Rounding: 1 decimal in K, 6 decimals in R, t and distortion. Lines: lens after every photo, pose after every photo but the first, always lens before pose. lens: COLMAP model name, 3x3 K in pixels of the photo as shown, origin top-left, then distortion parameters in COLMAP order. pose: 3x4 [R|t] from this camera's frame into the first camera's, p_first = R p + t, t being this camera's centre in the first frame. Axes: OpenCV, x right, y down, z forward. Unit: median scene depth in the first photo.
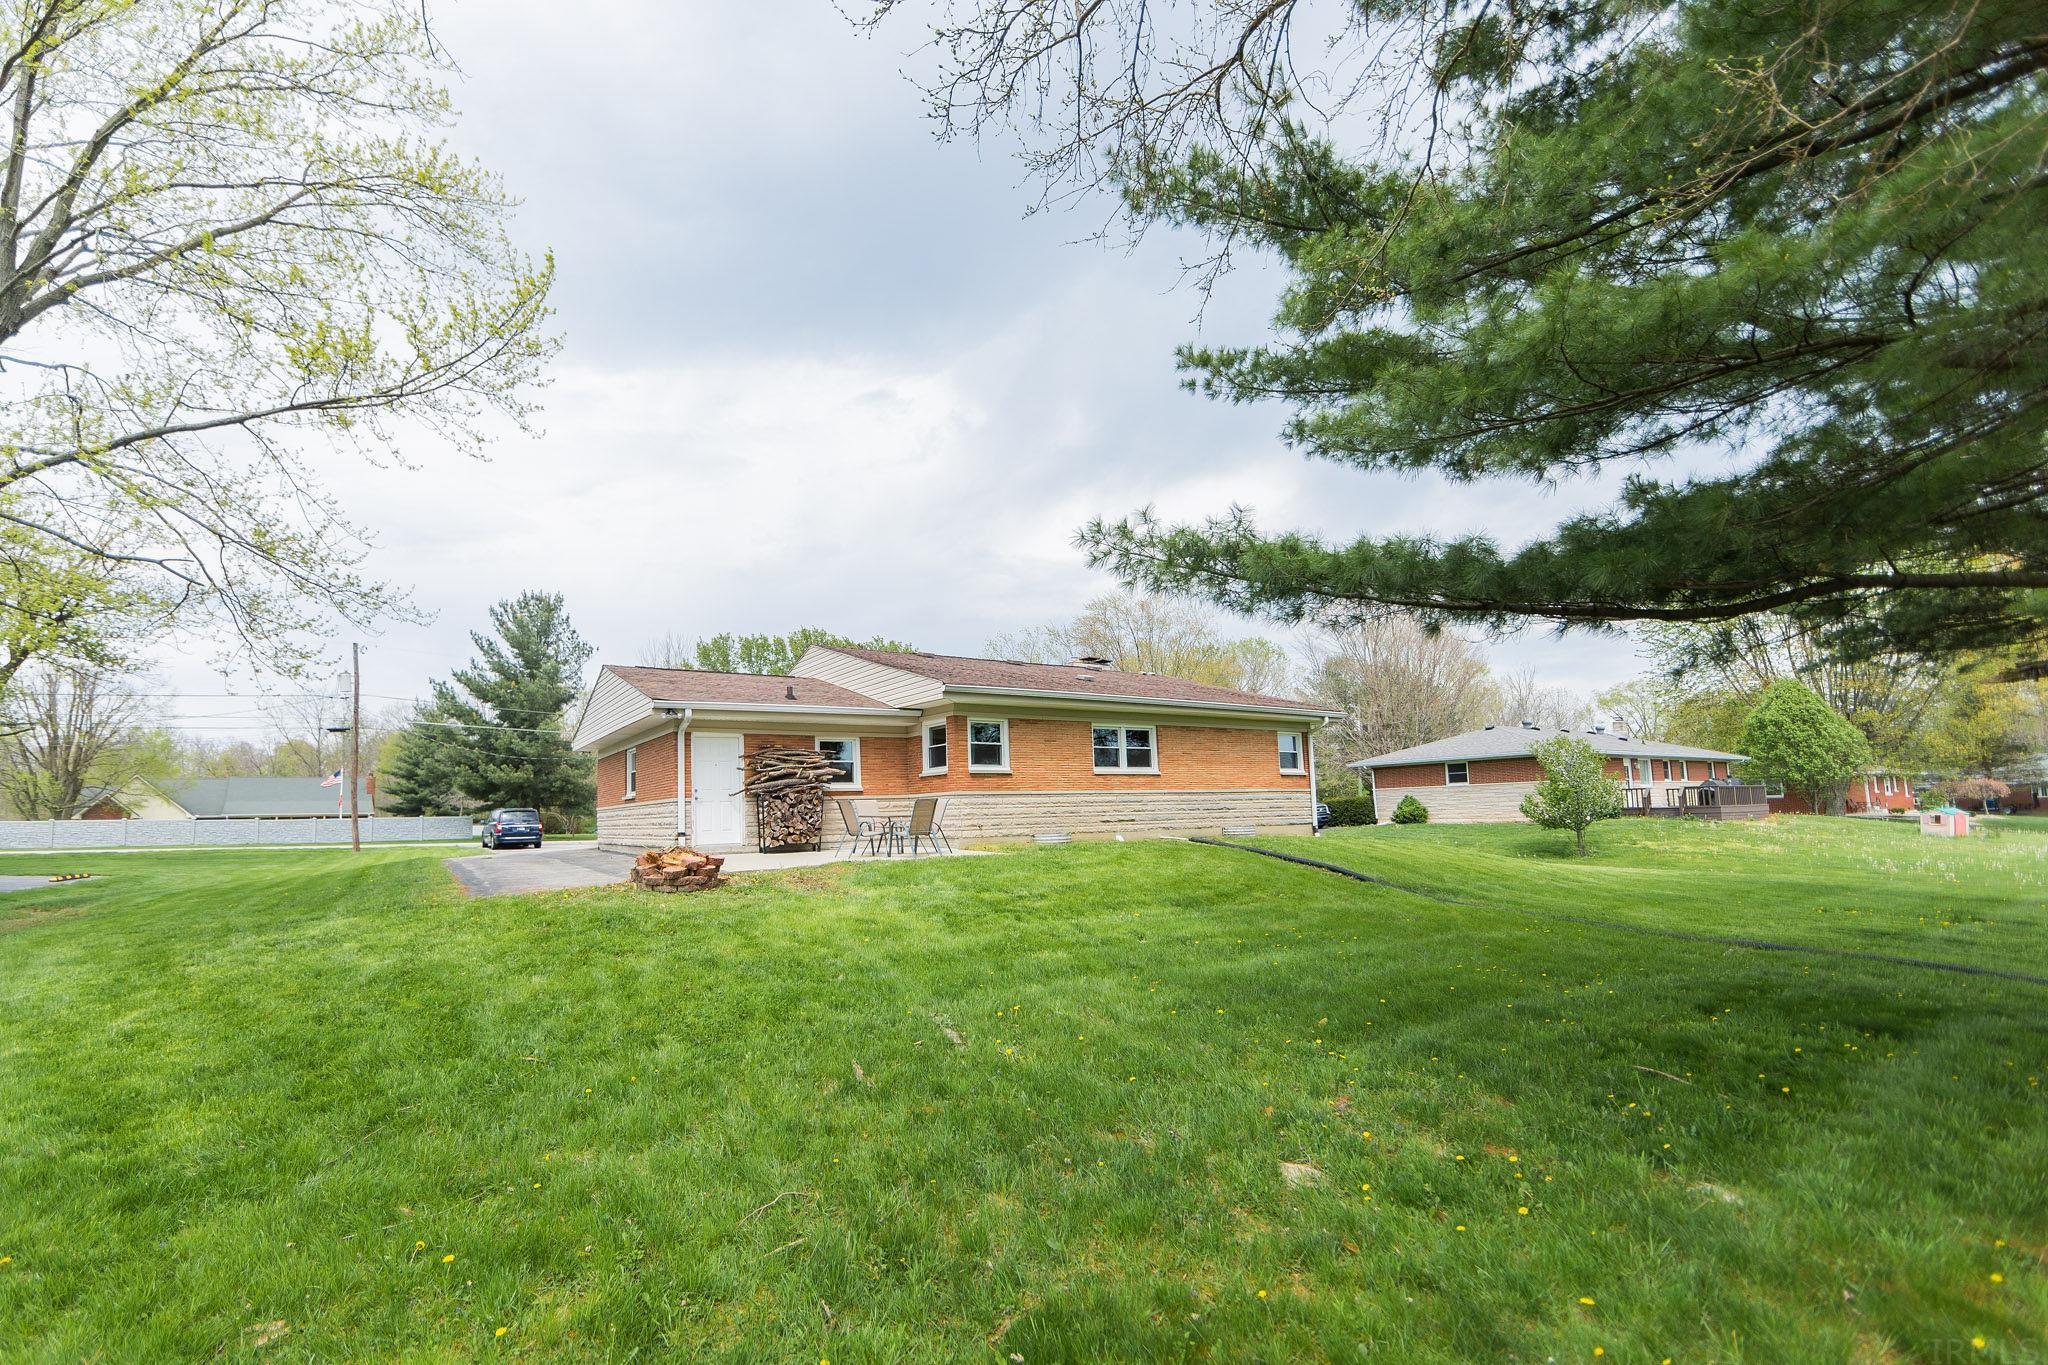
lens RADIAL K [[946.7, 0, 1023.7], [0, 946.7, 715.2], [0, 0, 1]] dist [0.001055, -0.000285]
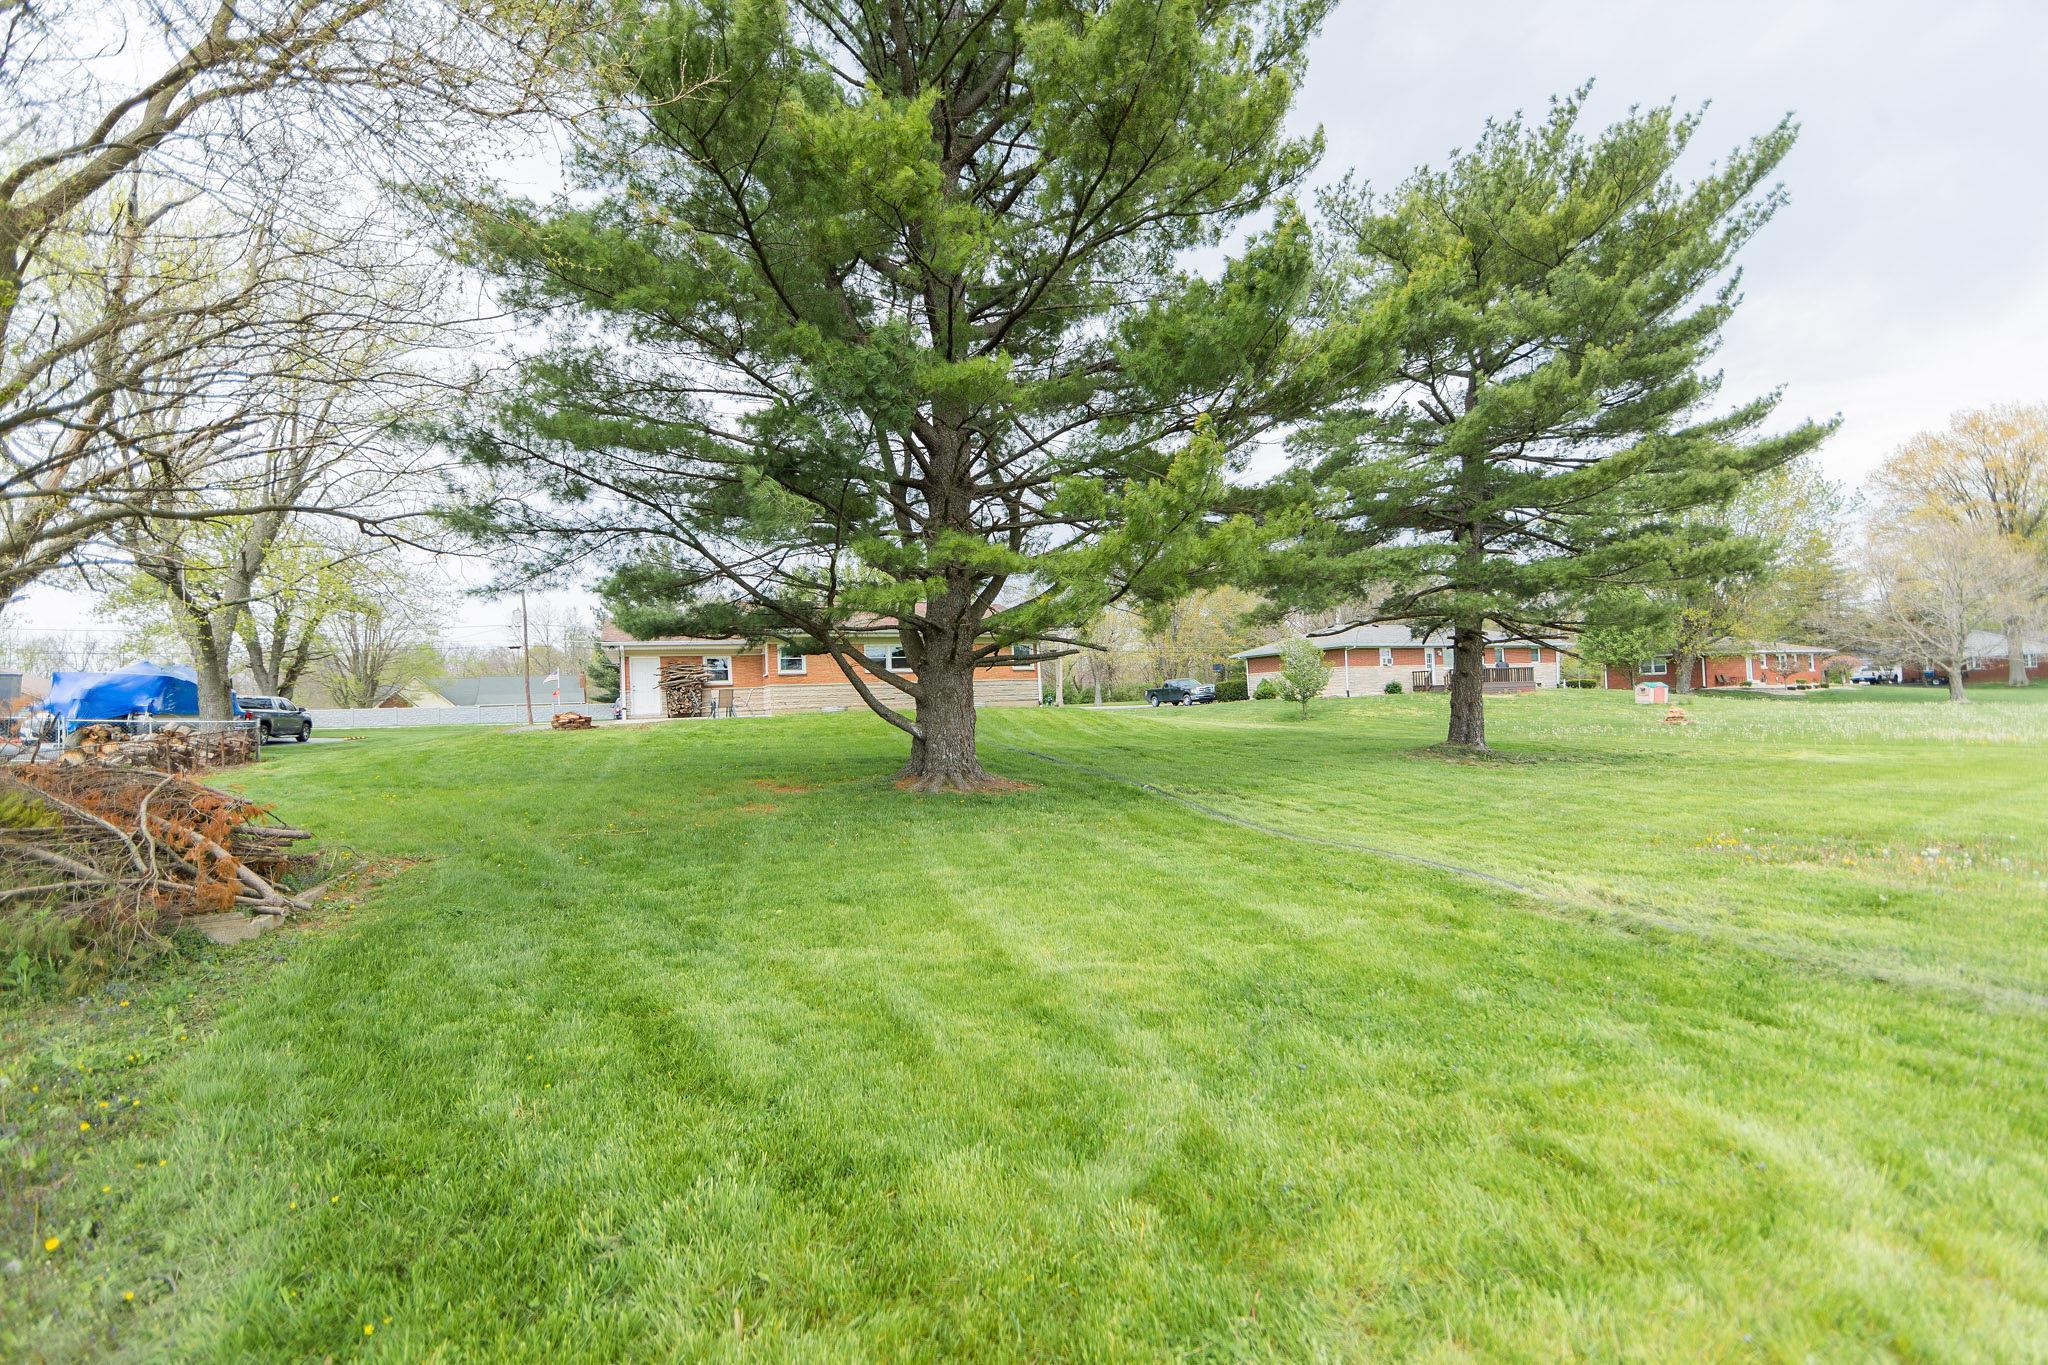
lens RADIAL K [[808.3, 0, 1024.0], [0, 808.3, 682.5], [0, 0, 1]] dist [0.000802, 0.000040]
pose [[0.993656, -0.015562, -0.111380, 0.502914], [0.025235, 0.995978, 0.085970, -0.040533], [0.109594, -0.088235, 0.990052, -0.441930]]
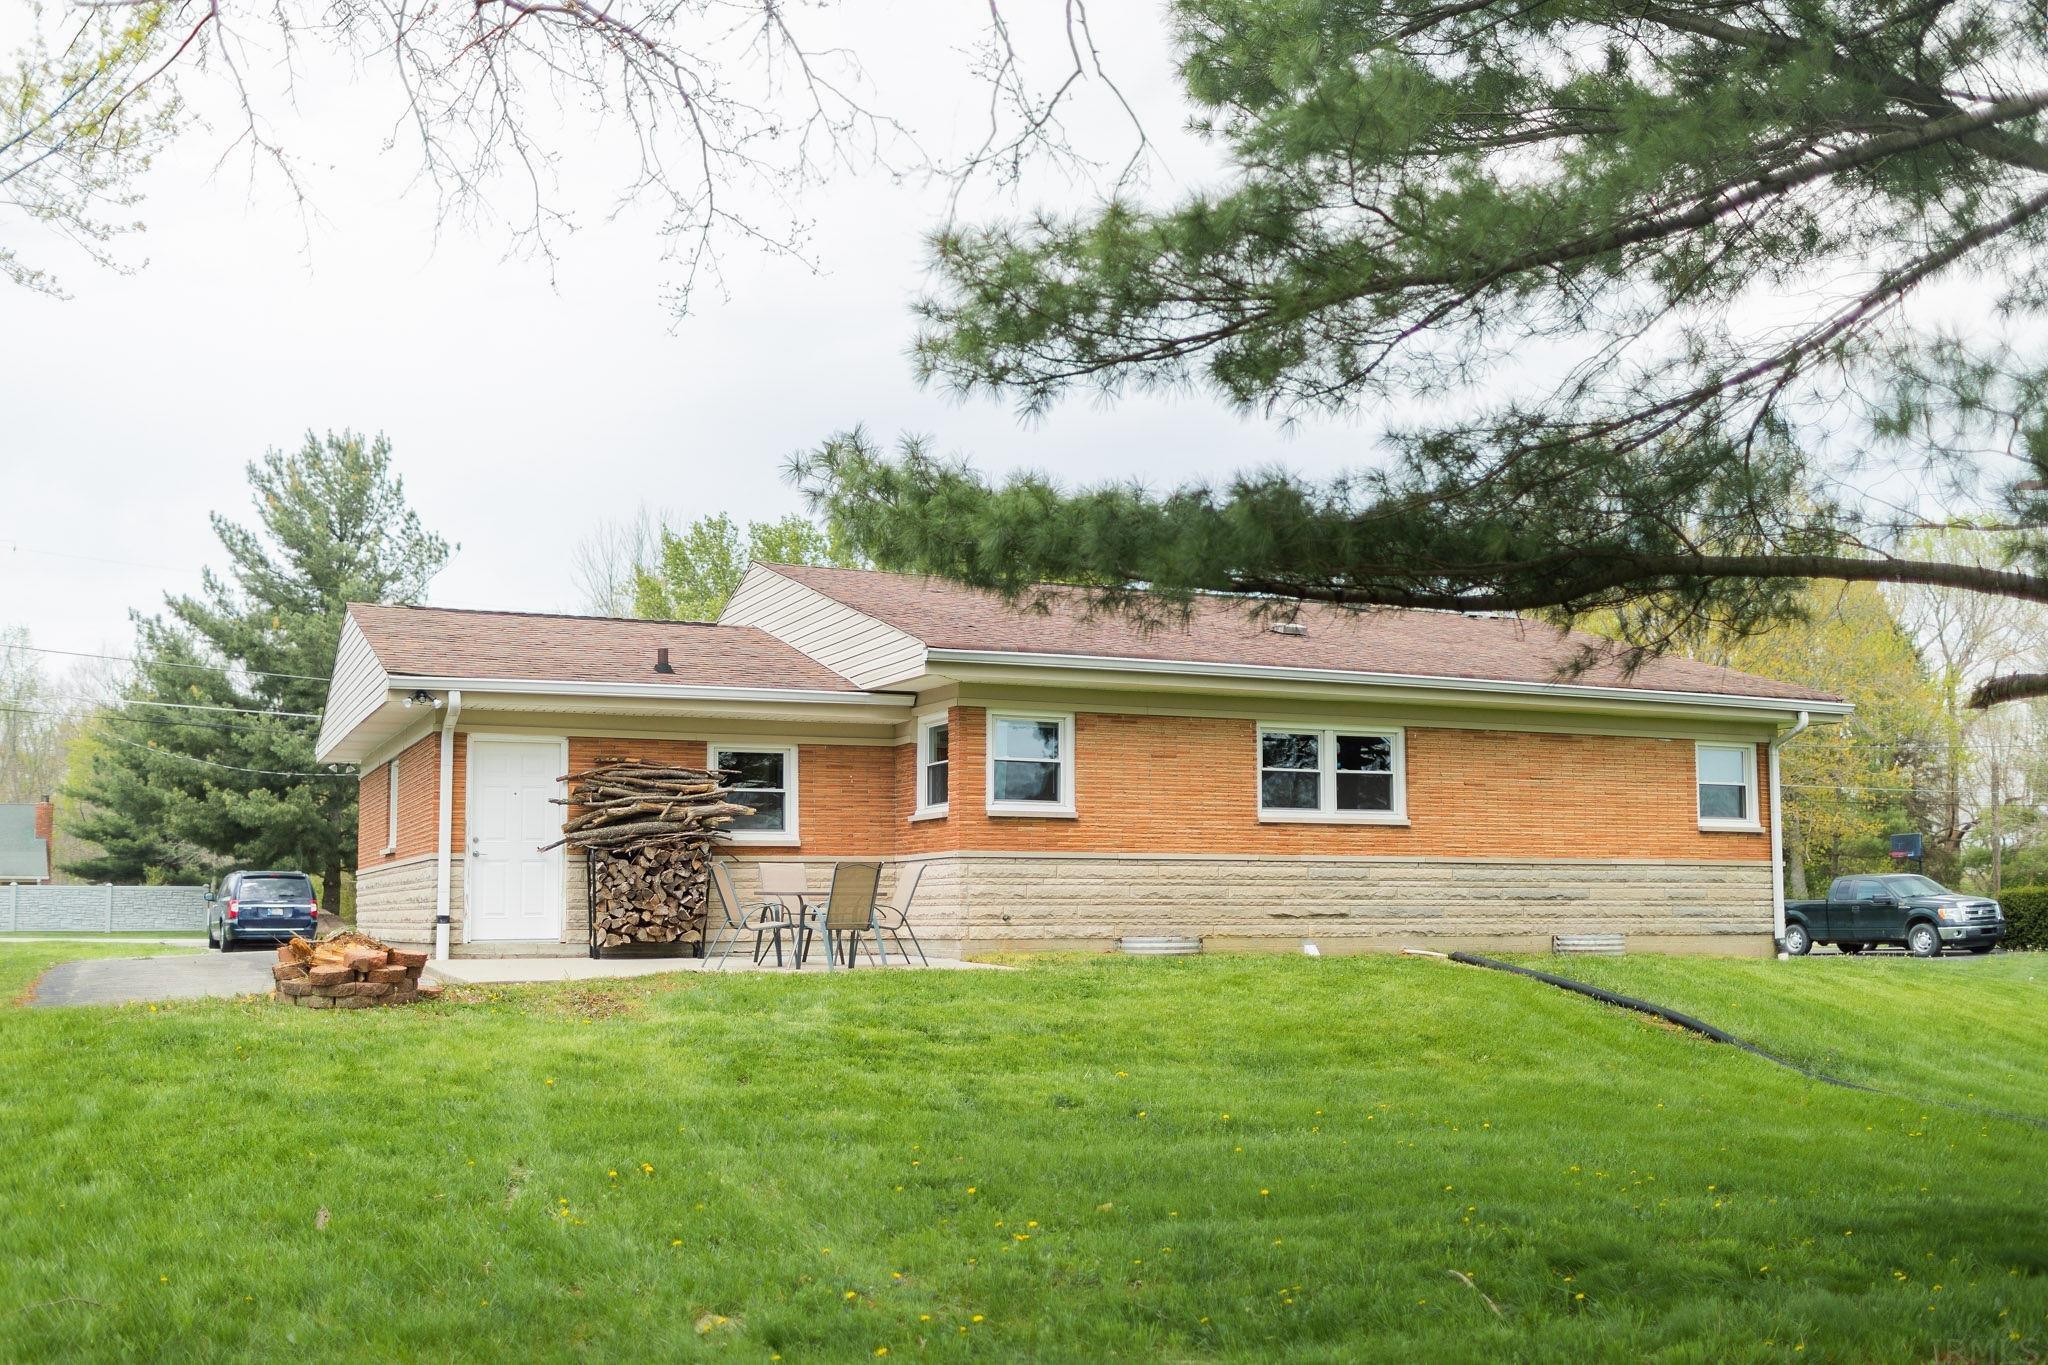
lens RADIAL K [[2063.6, 0, 1117.2], [0, 2063.6, 685.0], [0, 0, 1]] dist [0.008857, -0.001957]
pose [[0.992587, 0.009229, -0.121187, 0.128823], [-0.009527, 0.999953, -0.001880, -0.008631], [0.121164, 0.003020, 0.992628, -0.107476]]
